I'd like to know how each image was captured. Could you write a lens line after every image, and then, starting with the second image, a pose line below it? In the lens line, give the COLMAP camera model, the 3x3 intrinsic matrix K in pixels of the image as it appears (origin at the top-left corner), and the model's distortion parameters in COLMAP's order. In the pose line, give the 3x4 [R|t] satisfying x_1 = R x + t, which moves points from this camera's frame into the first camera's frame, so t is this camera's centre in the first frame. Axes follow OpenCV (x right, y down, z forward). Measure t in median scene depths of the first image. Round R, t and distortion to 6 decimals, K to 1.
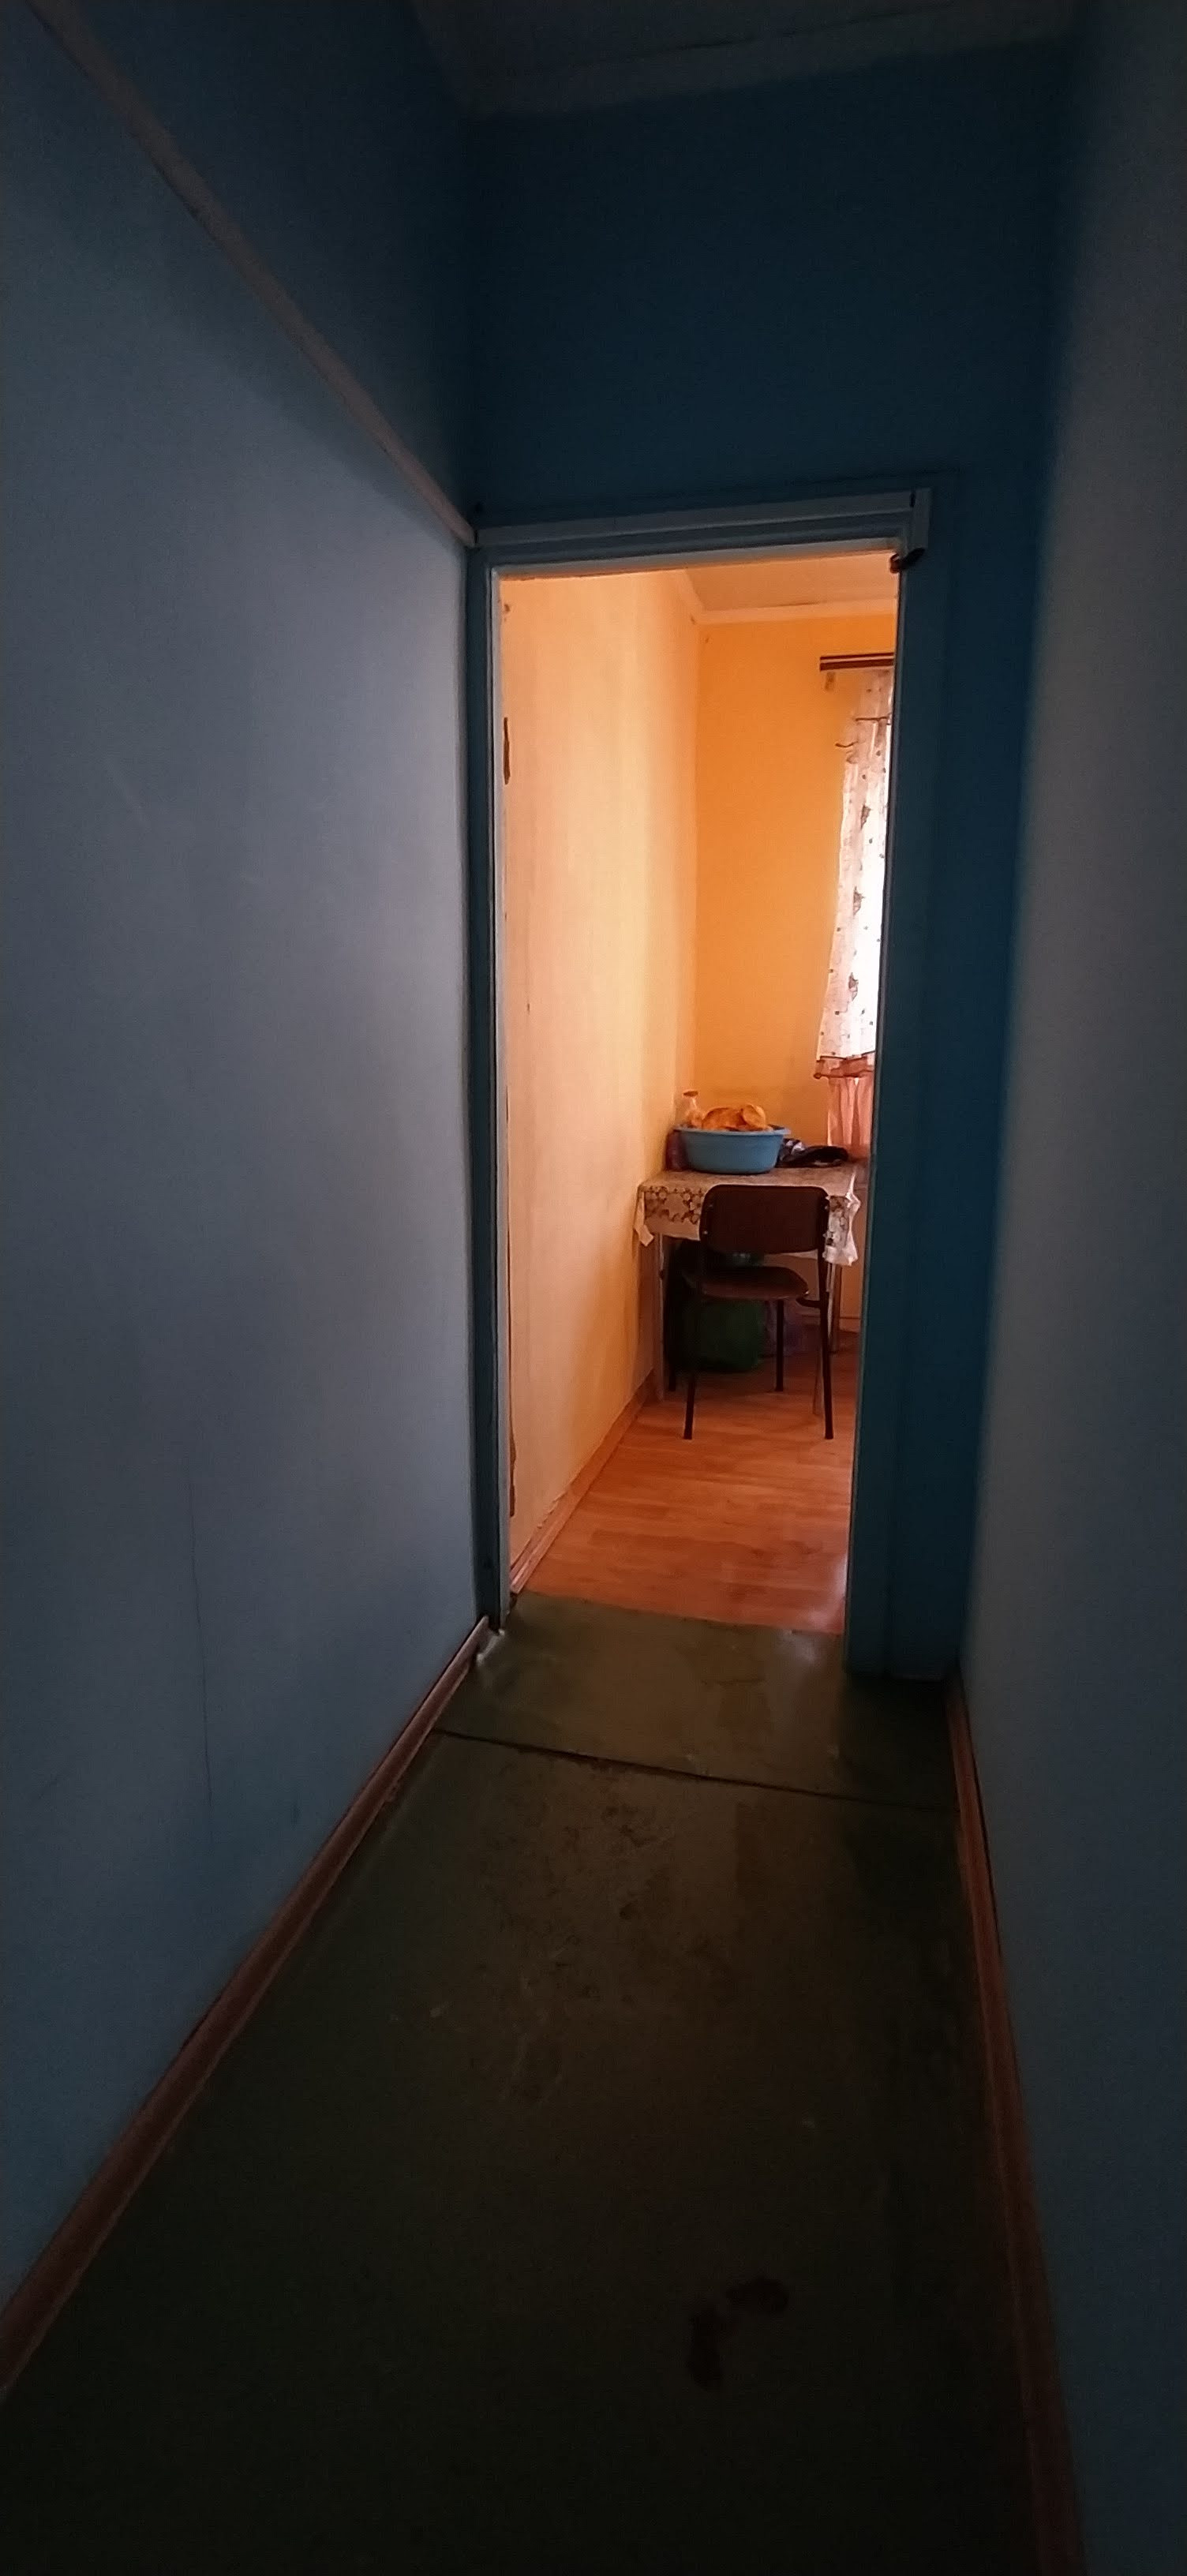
lens RADIAL K [[1177.8, 0, 620.3], [0, 1177.8, 1291.7], [0, 0, 1]] dist [-0.023615, 0.007177]
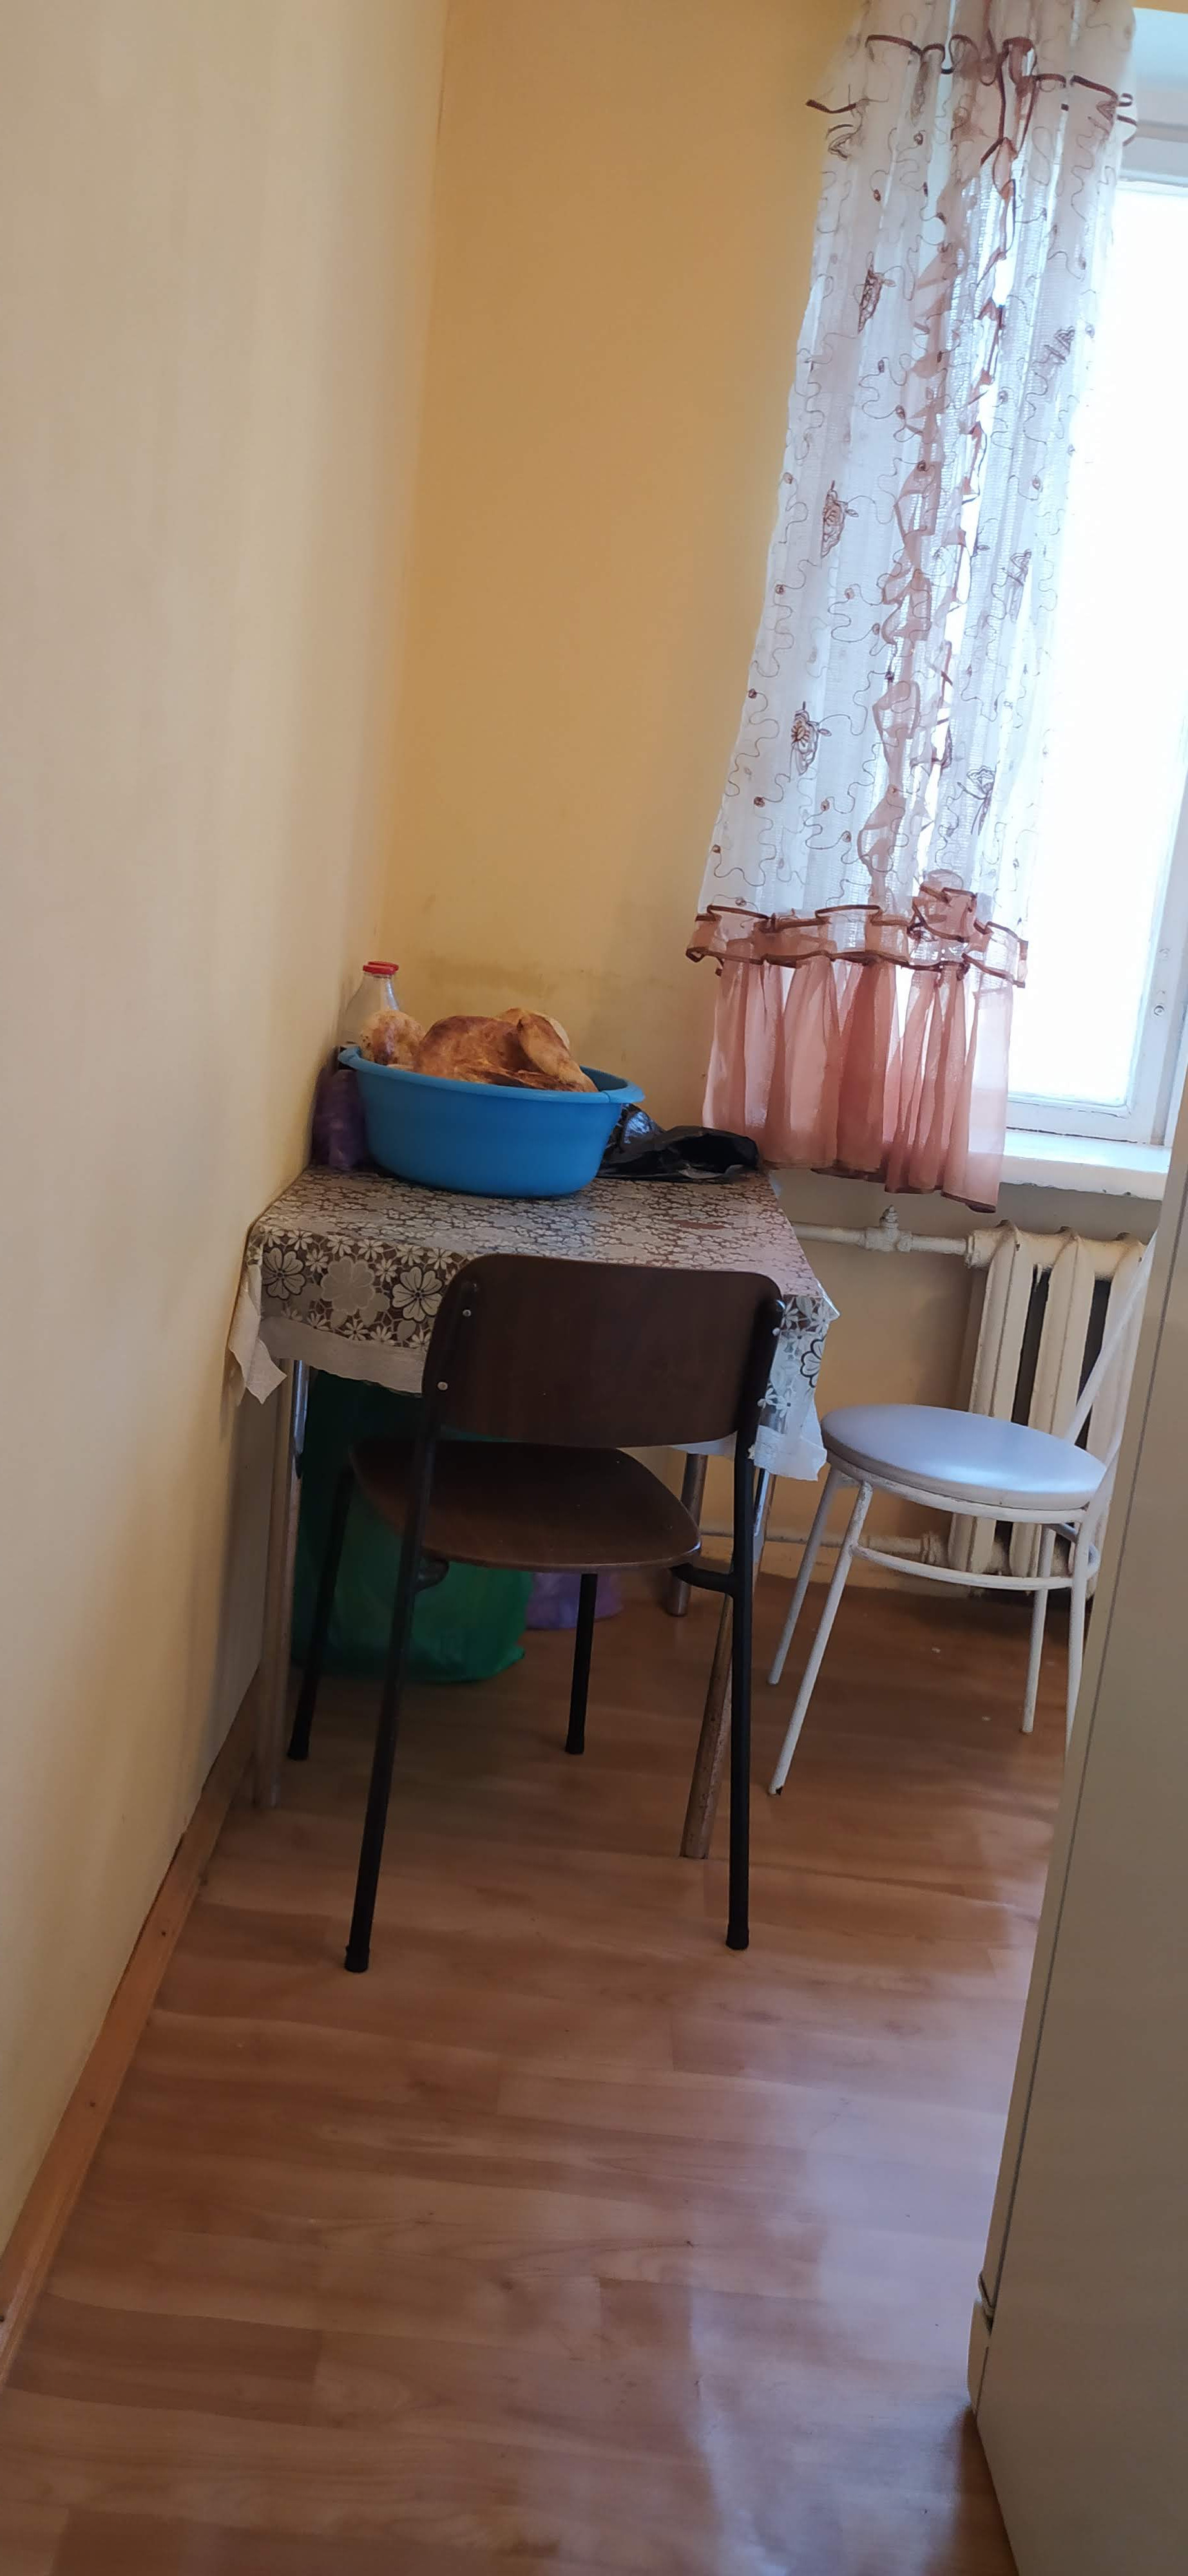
lens RADIAL K [[1990.3, 0, 600.8], [0, 1990.3, 1301.8], [0, 0, 1]] dist [0.038442, -0.004910]
pose [[0.970559, 0.052285, 0.235122, -0.019746], [-0.054588, 0.998504, 0.003290, -0.071381], [-0.234598, -0.016028, 0.971960, 0.376256]]
